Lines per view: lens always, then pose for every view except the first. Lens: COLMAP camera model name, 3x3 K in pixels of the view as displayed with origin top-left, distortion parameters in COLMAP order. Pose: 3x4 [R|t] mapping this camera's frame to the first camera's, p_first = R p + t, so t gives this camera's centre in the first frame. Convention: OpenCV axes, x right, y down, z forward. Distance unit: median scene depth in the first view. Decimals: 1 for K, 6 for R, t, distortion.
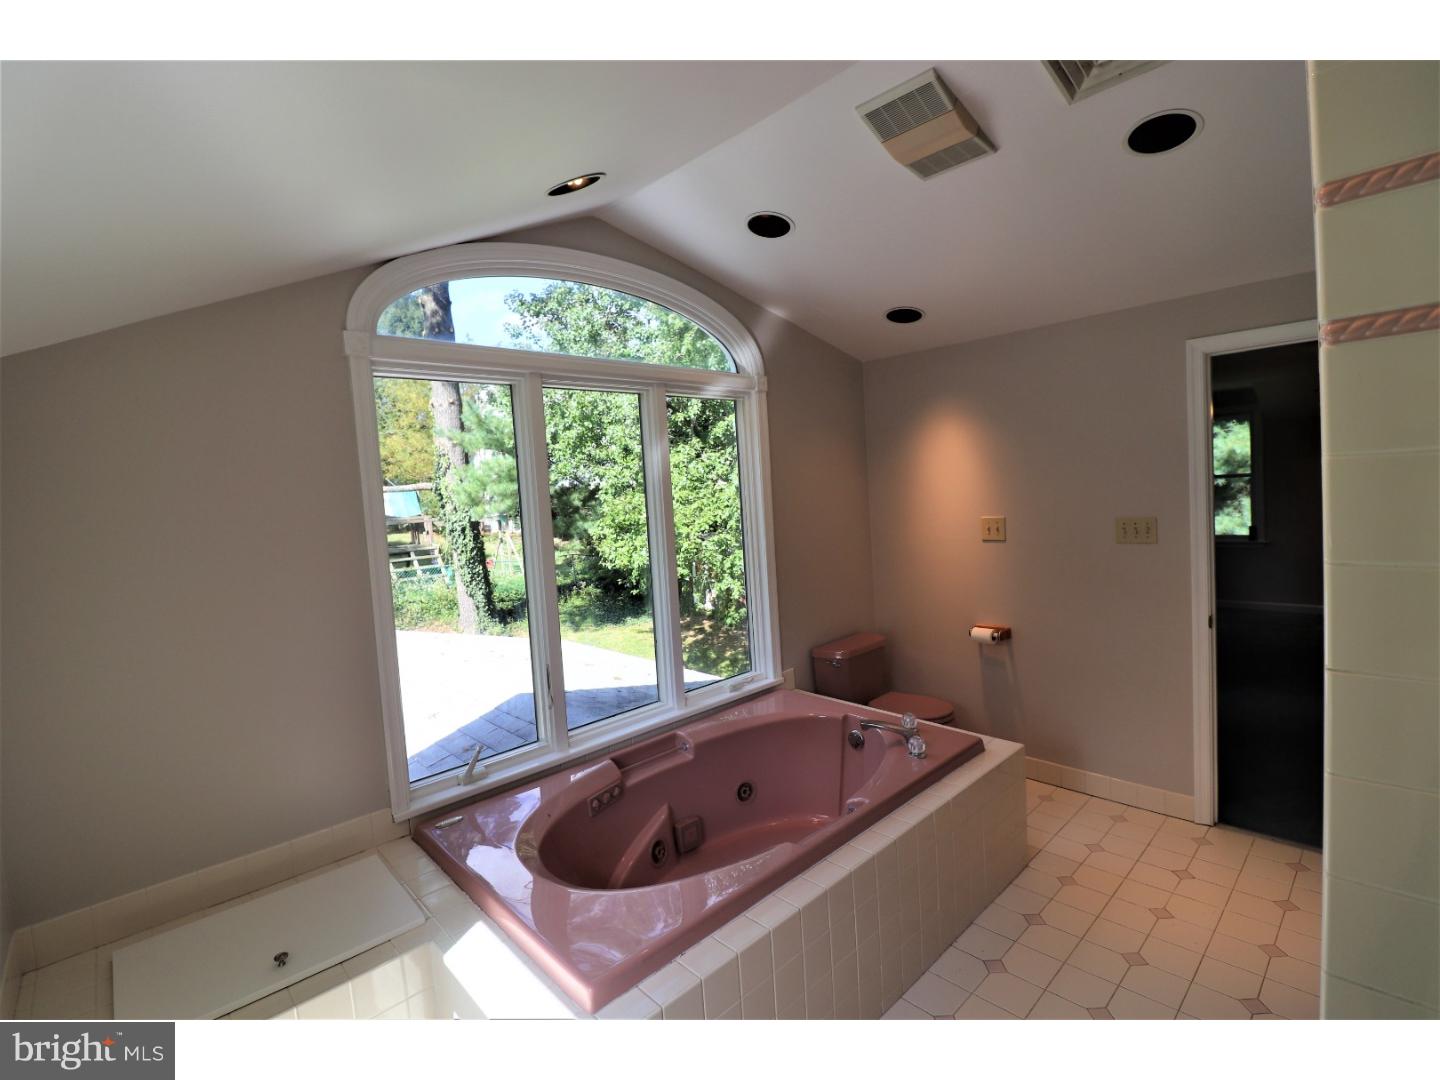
lens RADIAL K [[661.8, 0, 720.8], [0, 661.8, 527.0], [0, 0, 1]] dist [-0.000590, -0.000390]
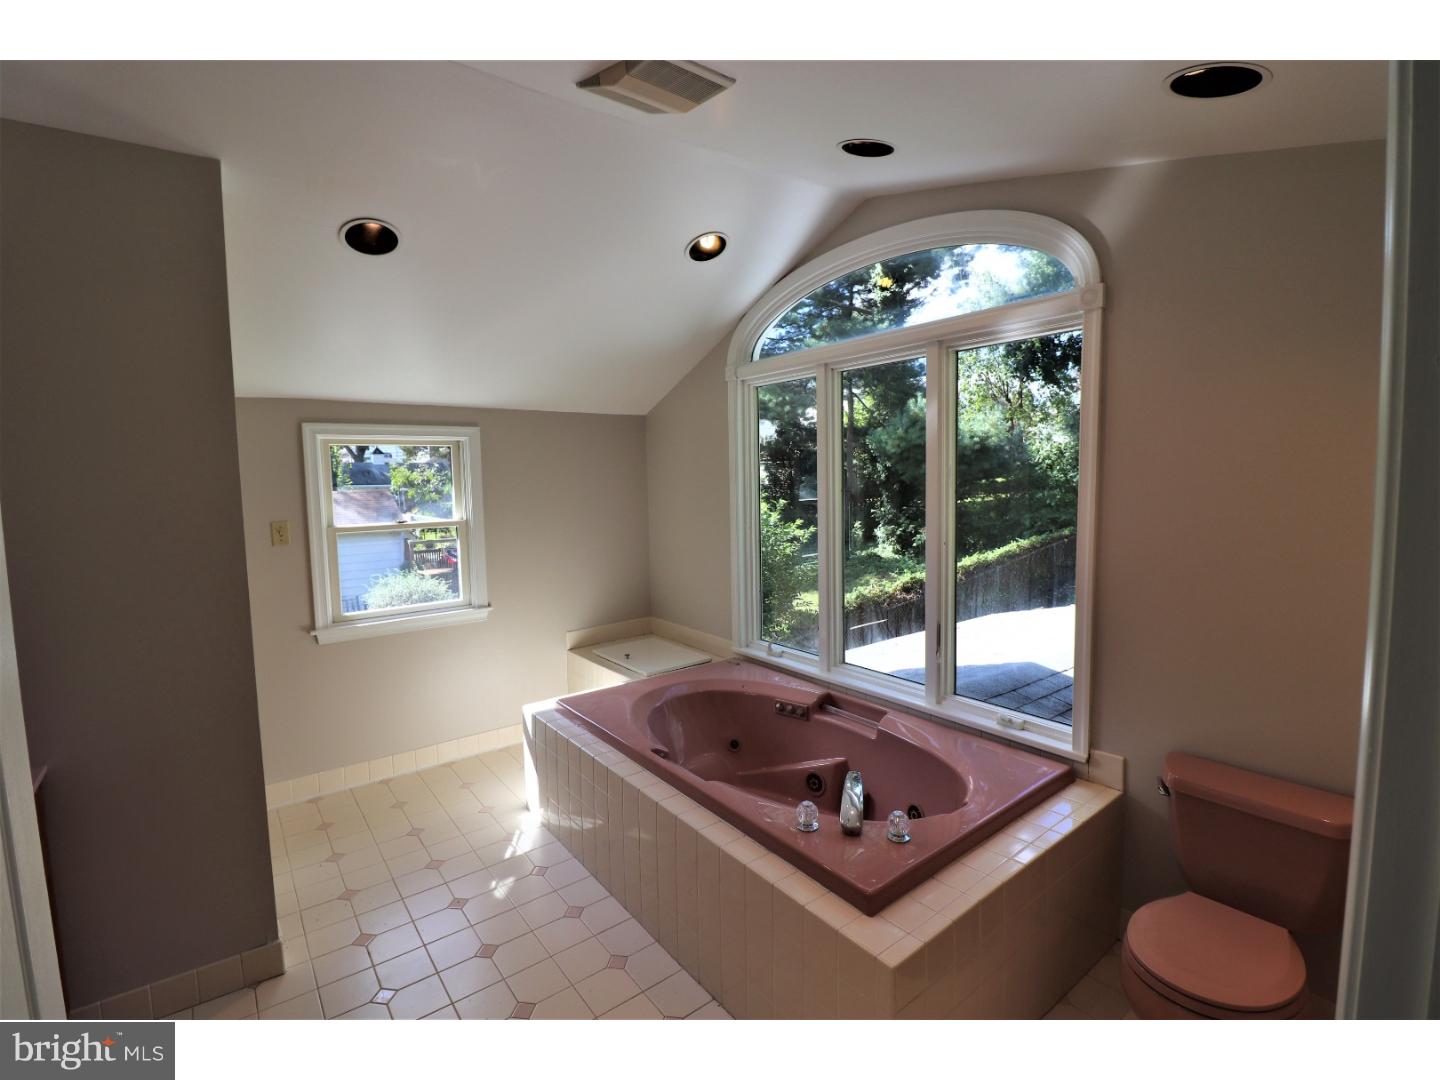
lens RADIAL K [[661.8, 0, 720.8], [0, 661.8, 527.0], [0, 0, 1]] dist [-0.000590, -0.000390]
pose [[-0.108934, 0.137383, -0.984510, 0.903544], [-0.019162, 0.989929, 0.140259, -0.097664], [0.993864, 0.034144, -0.105205, 0.854689]]
